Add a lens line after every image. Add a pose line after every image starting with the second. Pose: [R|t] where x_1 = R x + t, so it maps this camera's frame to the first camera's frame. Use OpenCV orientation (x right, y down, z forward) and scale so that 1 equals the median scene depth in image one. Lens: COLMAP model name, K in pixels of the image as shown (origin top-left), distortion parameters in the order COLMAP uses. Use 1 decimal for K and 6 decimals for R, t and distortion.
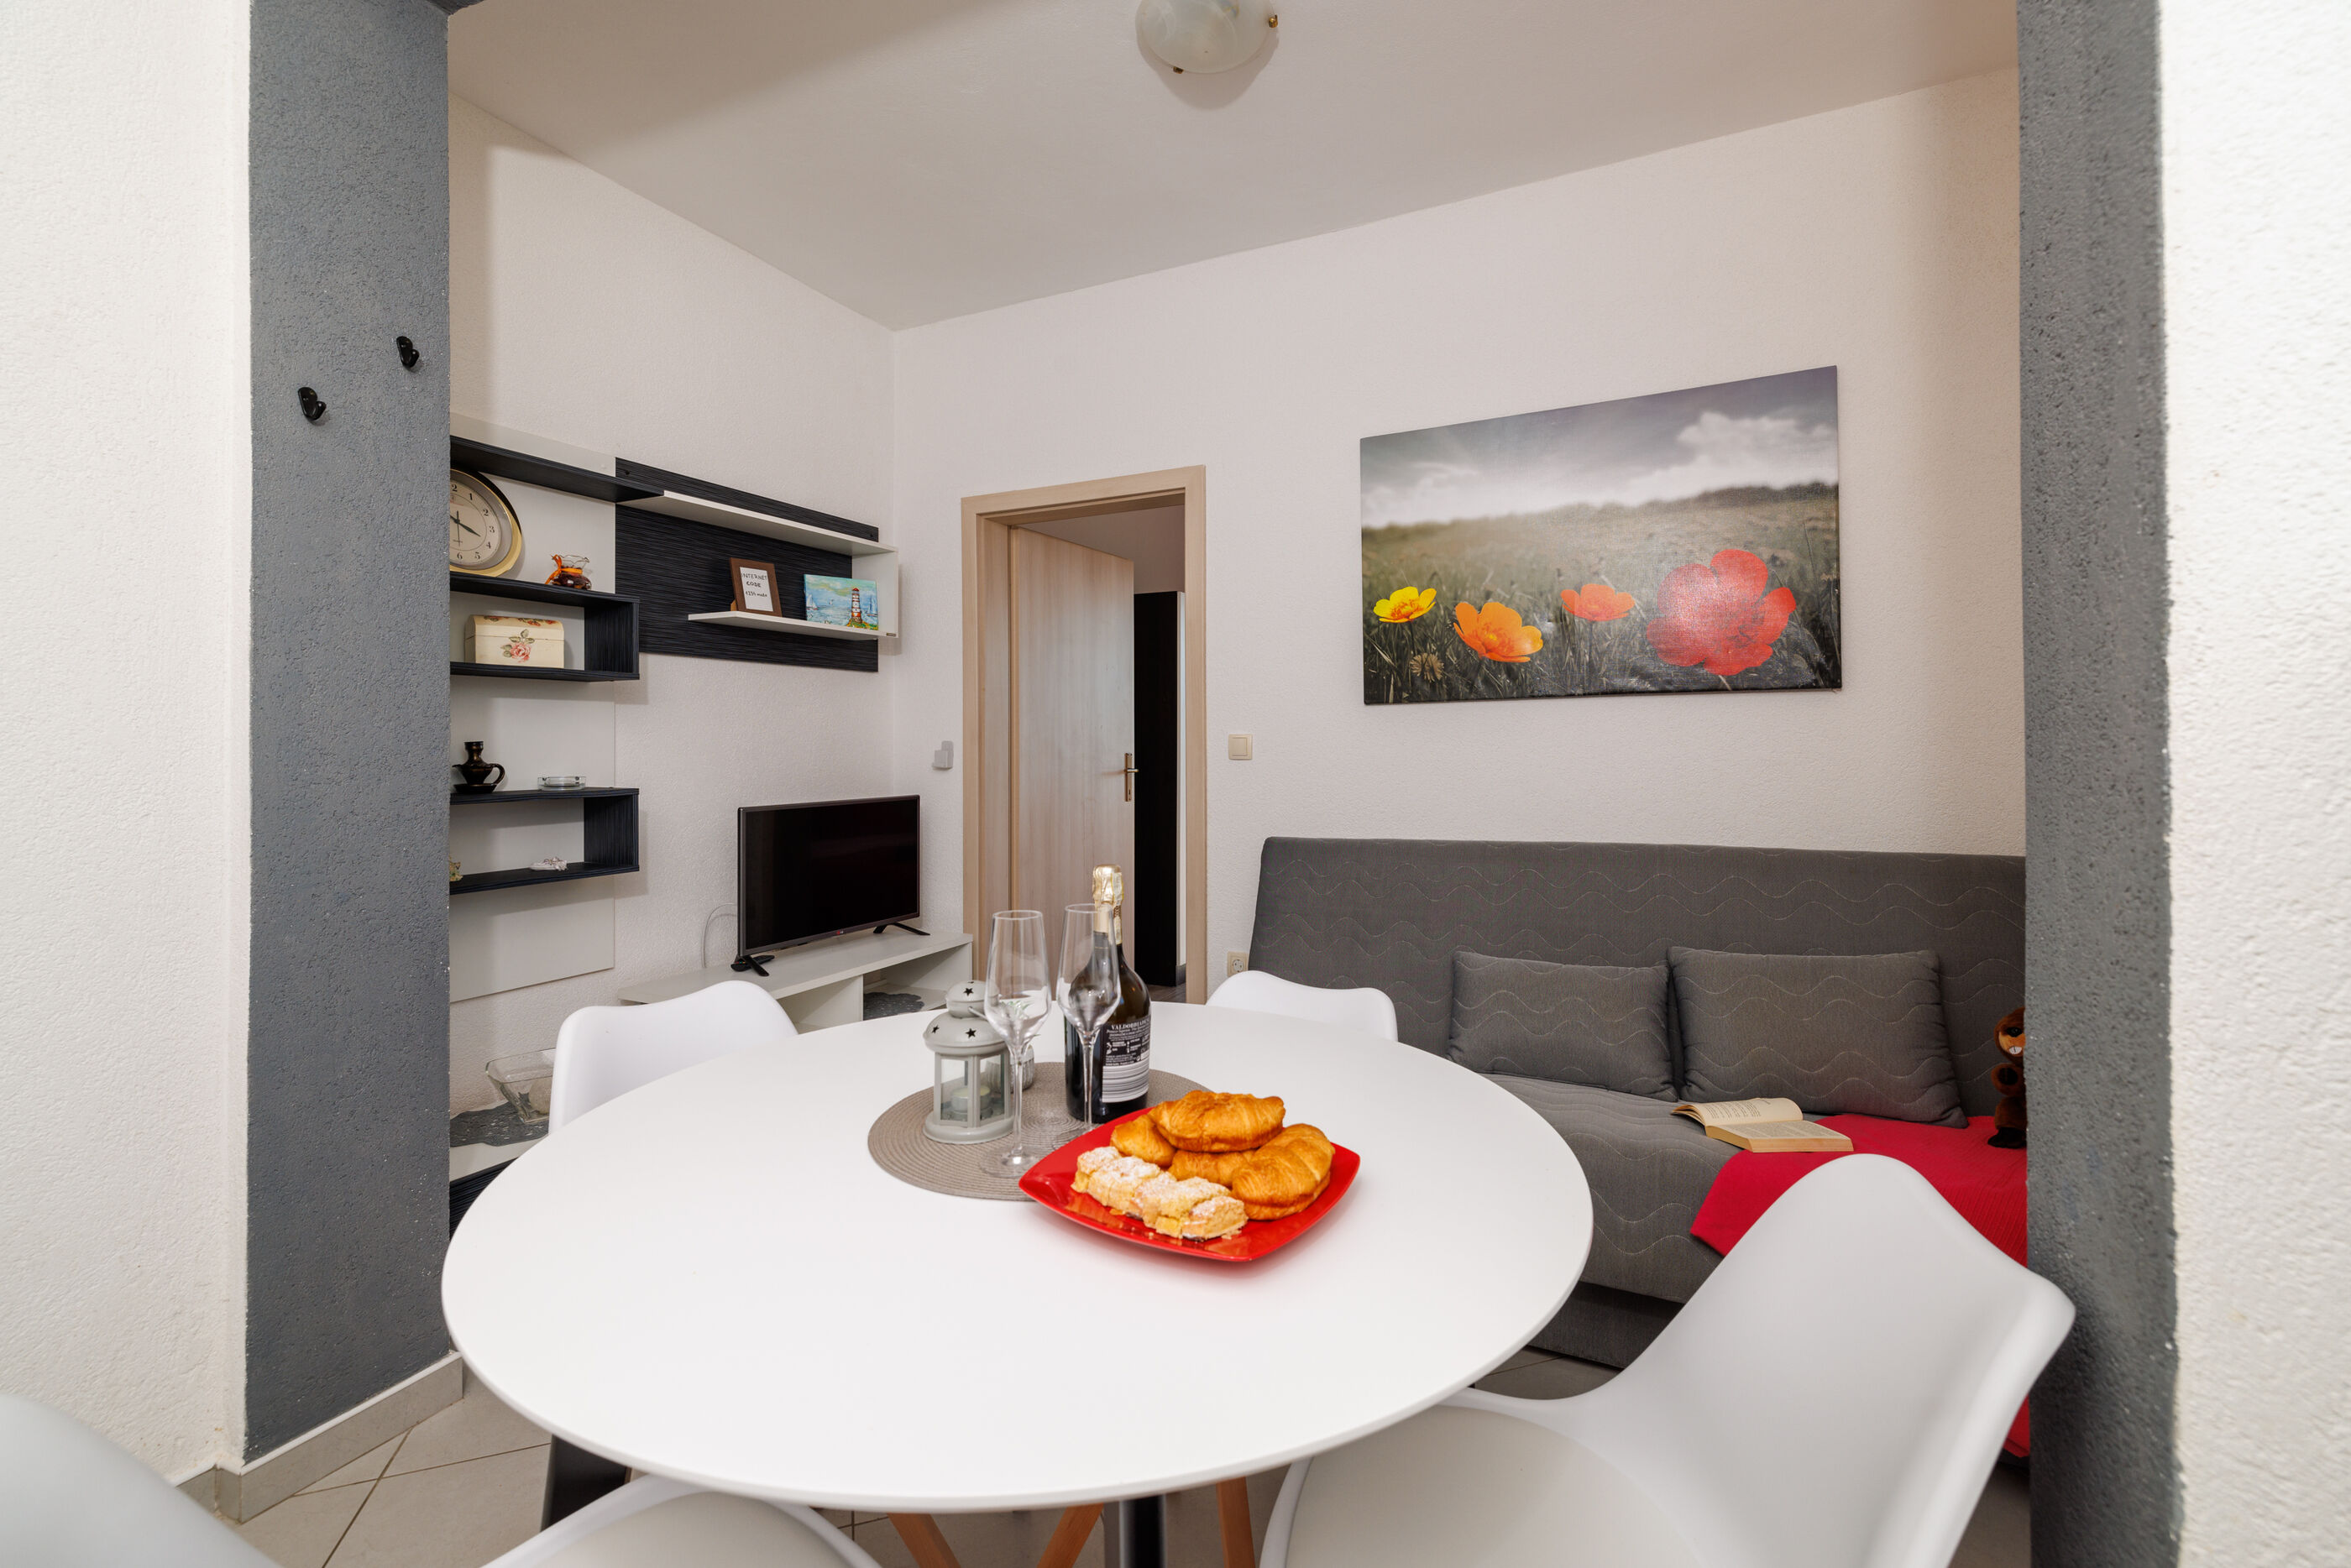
lens RADIAL K [[991.8, 0, 1187.6], [0, 991.8, 742.4], [0, 0, 1]] dist [0.000932, 0.000390]
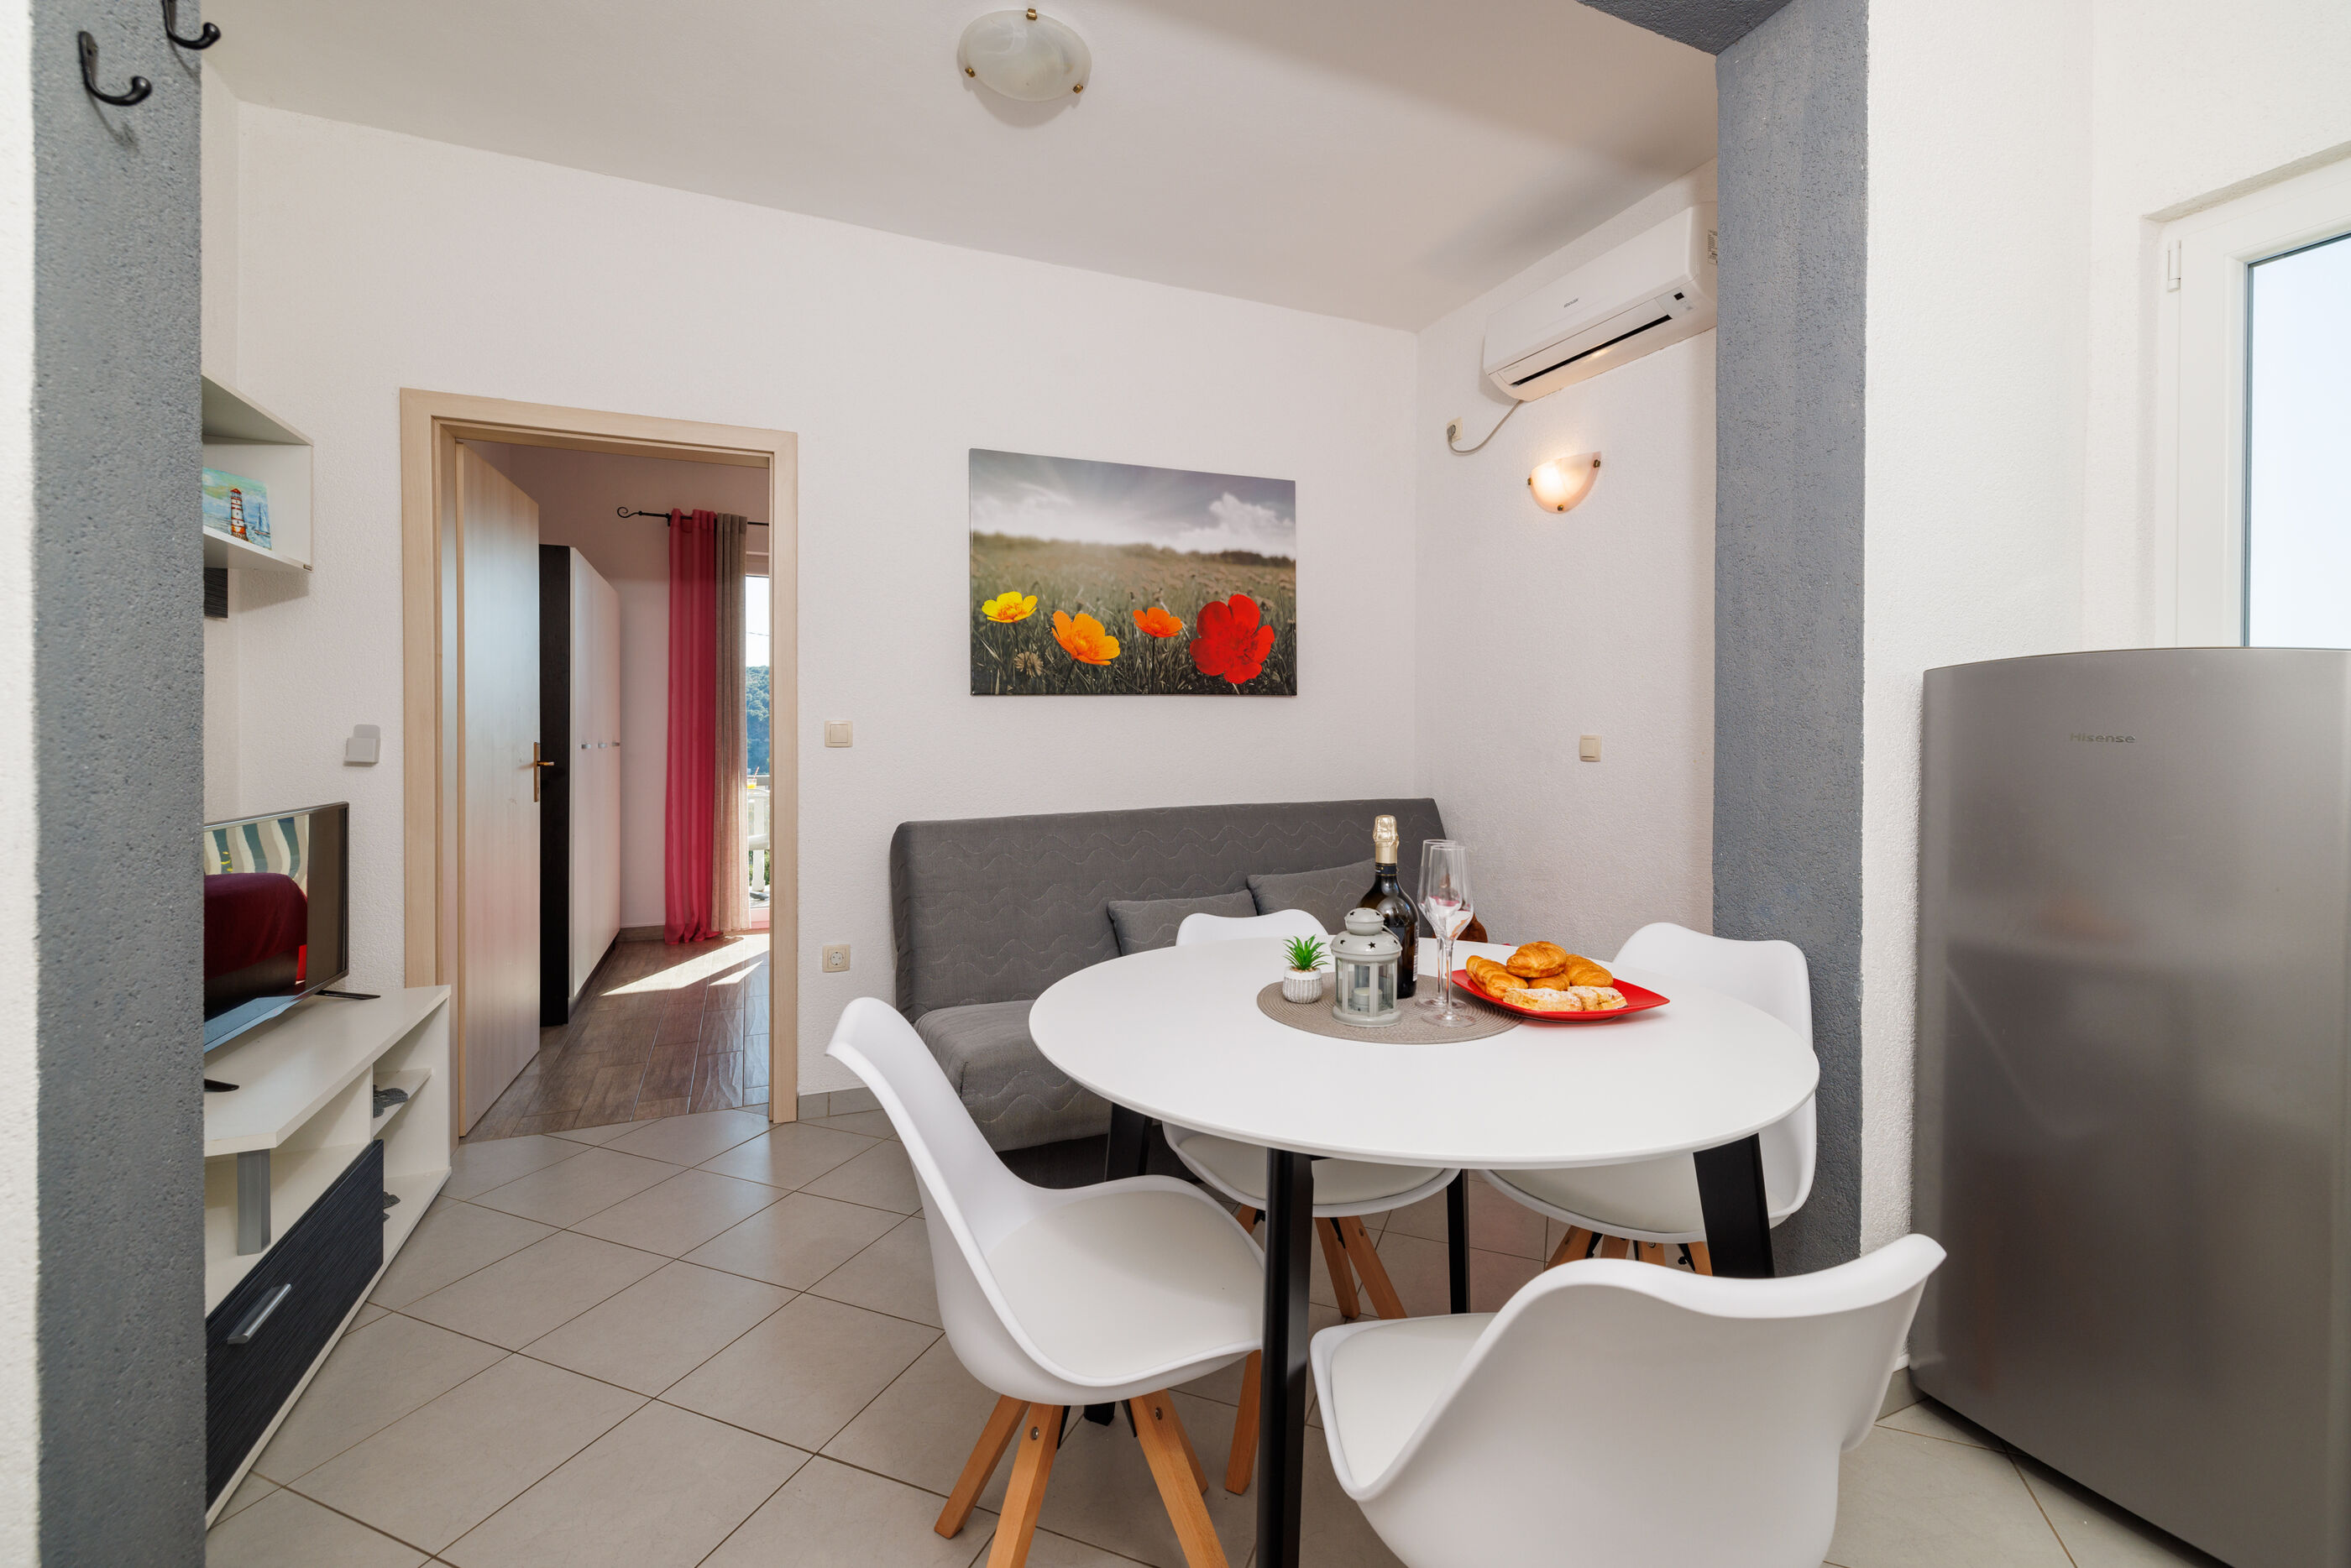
lens RADIAL K [[991.8, 0, 1187.6], [0, 991.8, 742.4], [0, 0, 1]] dist [0.000932, 0.000390]
pose [[0.652617, -0.003798, 0.757679, -0.506459], [-0.003283, 0.999964, 0.007841, 0.004438], [-0.757681, -0.007604, 0.652581, 0.118772]]
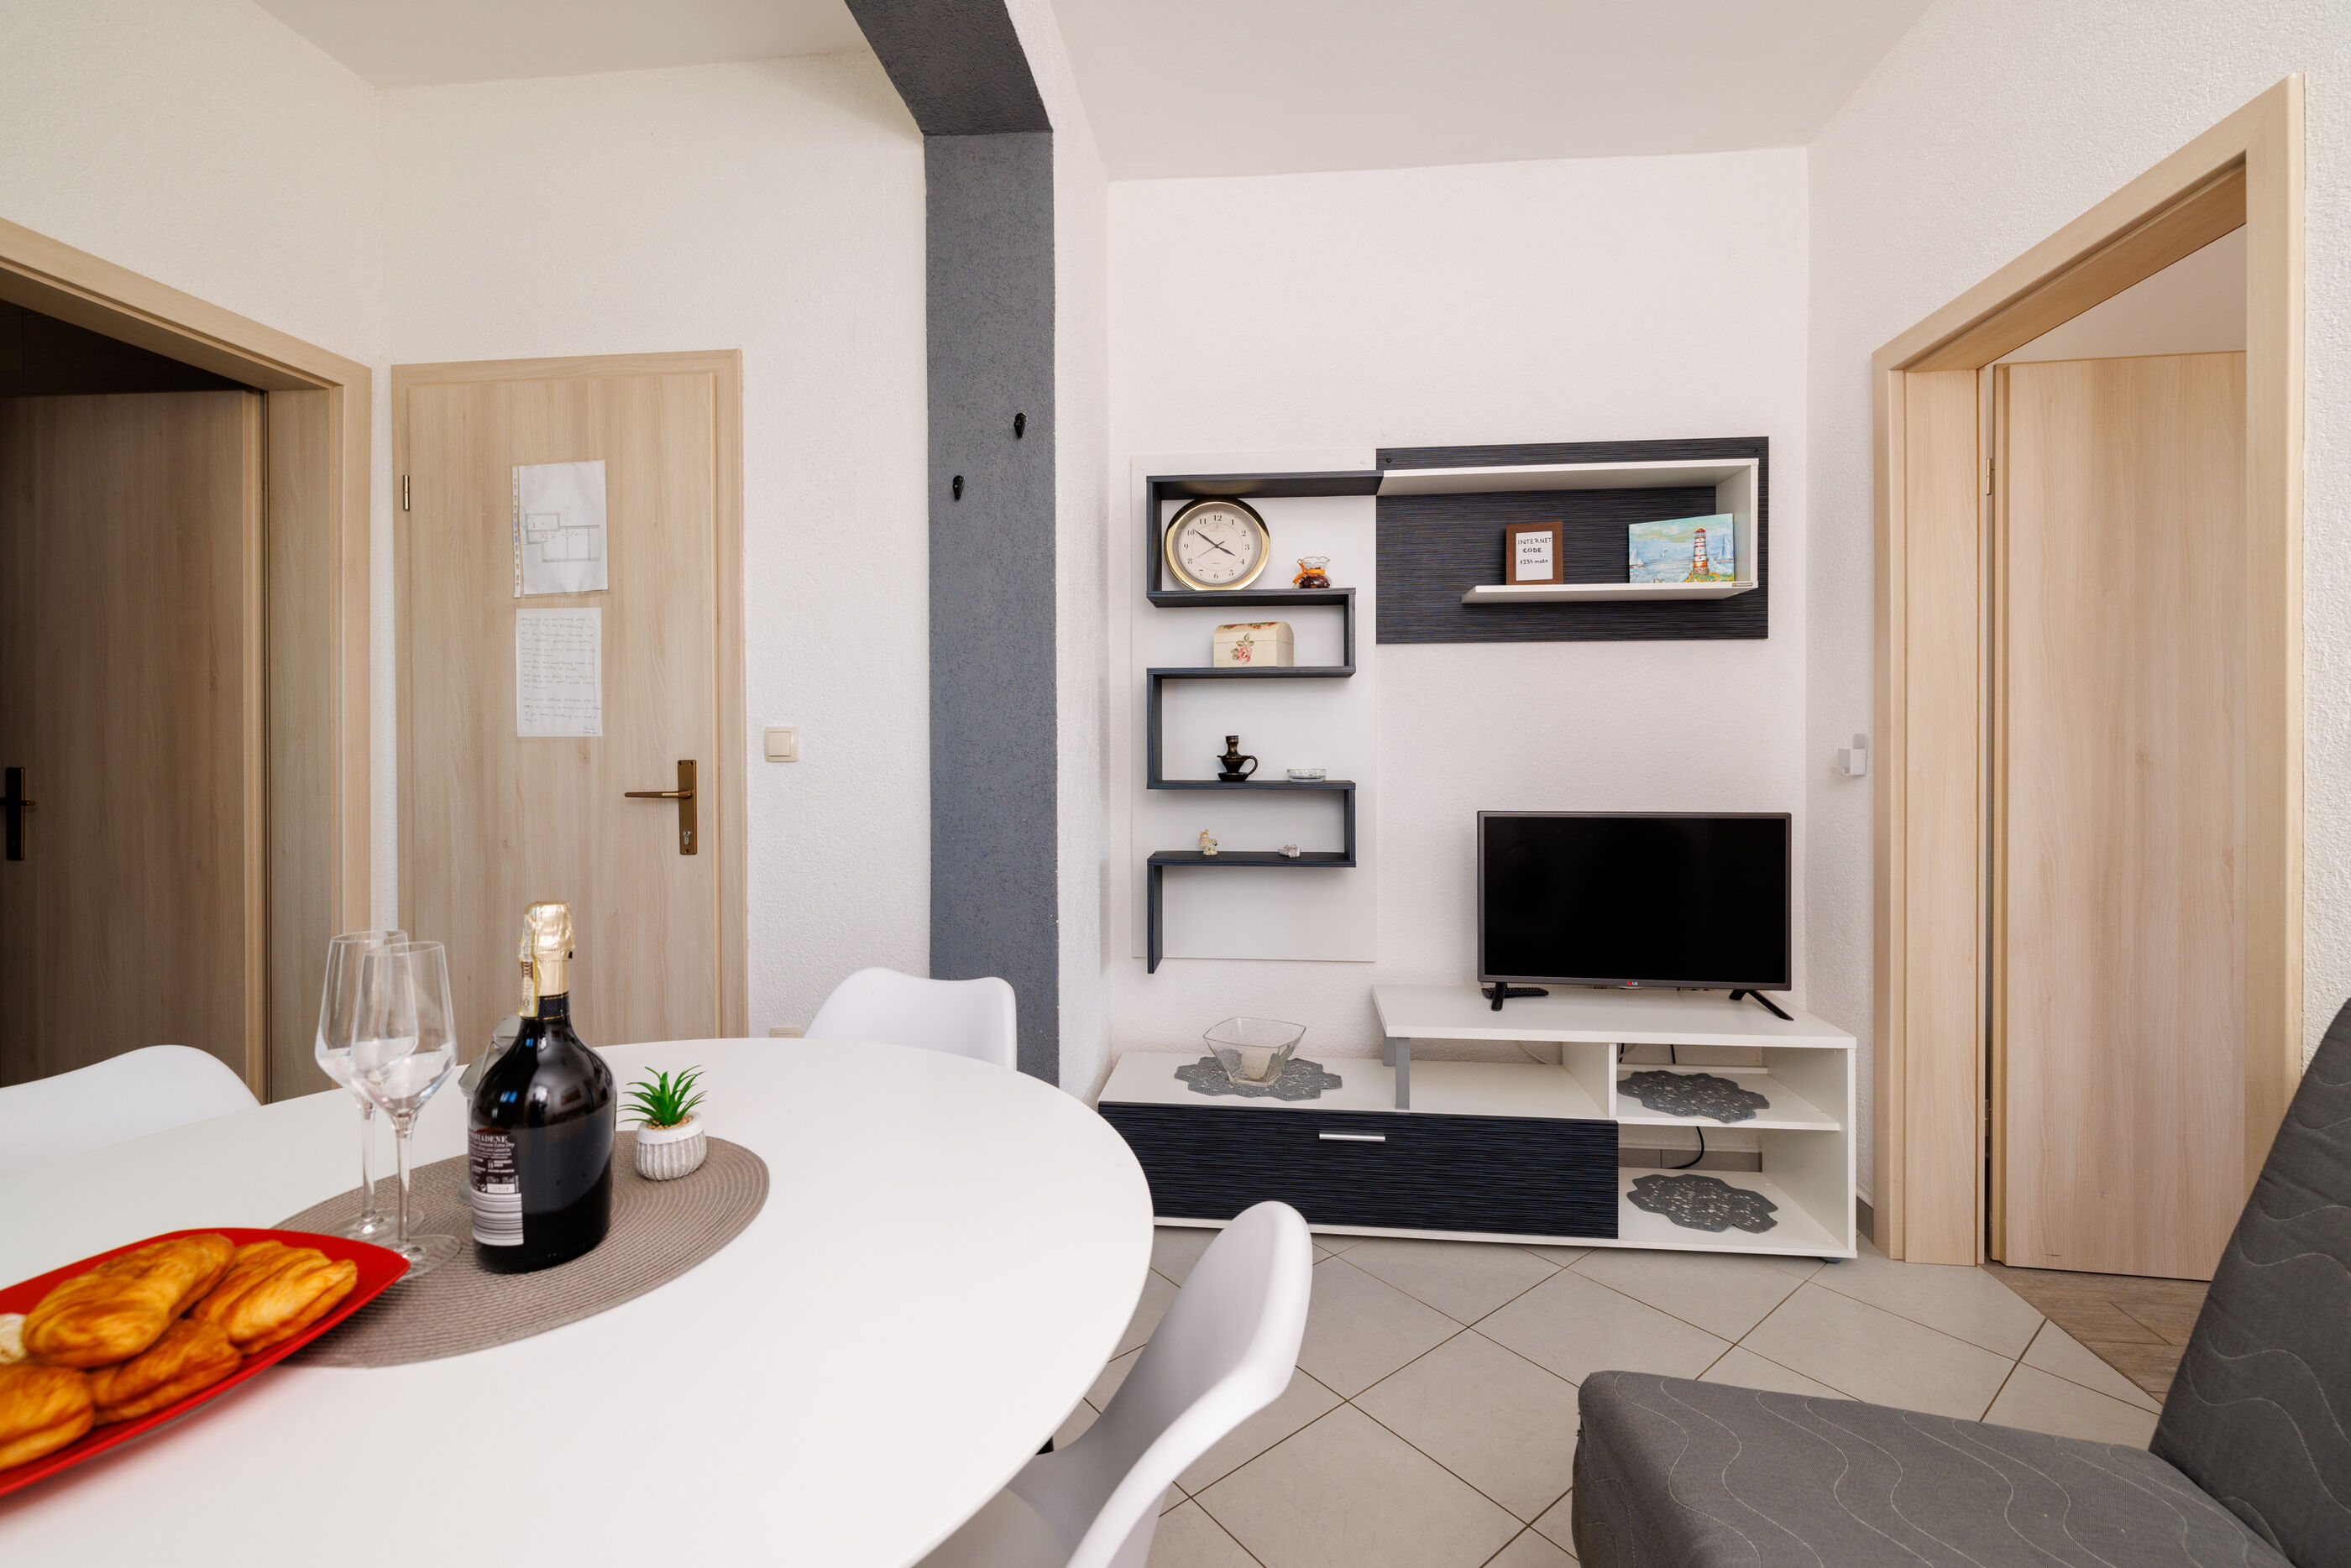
lens RADIAL K [[994.9, 0, 1185.0], [0, 994.9, 744.9], [0, 0, 1]] dist [0.003034, 0.000531]
pose [[0.349360, 0.008353, -0.936951, 0.278118], [0.000314, 0.999959, 0.009032, -0.000497], [0.936988, -0.003450, 0.349343, 0.452022]]
